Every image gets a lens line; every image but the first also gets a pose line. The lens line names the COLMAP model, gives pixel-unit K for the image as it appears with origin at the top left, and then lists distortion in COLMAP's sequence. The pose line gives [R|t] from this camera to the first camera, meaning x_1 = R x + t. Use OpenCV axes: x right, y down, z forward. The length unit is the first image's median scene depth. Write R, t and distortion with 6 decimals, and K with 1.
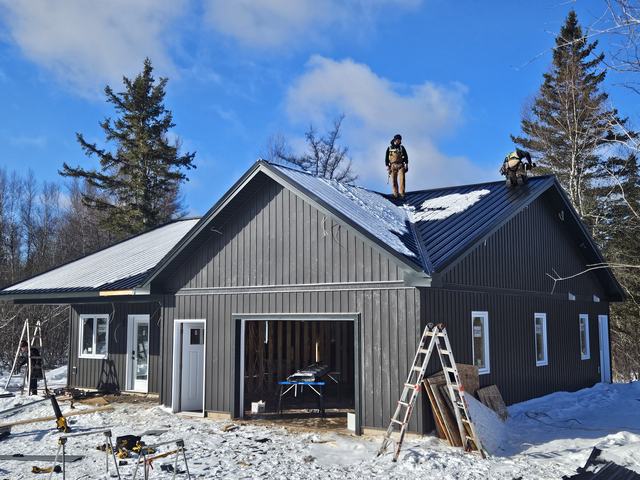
lens RADIAL K [[709.6, 0, 320.0], [0, 709.6, 240.0], [0, 0, 1]] dist [-0.020344, -0.025834]
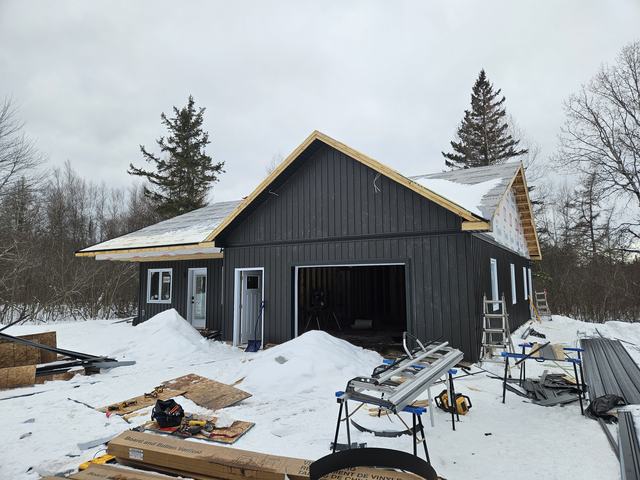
lens RADIAL K [[428.9, 0, 319.1], [0, 428.9, 233.3], [0, 0, 1]] dist [0.001696, -0.000602]
pose [[0.996656, 0.004232, 0.081604, -0.060659], [-0.003942, 0.999985, -0.003714, 0.027060], [-0.081619, 0.003380, 0.996658, 0.128096]]
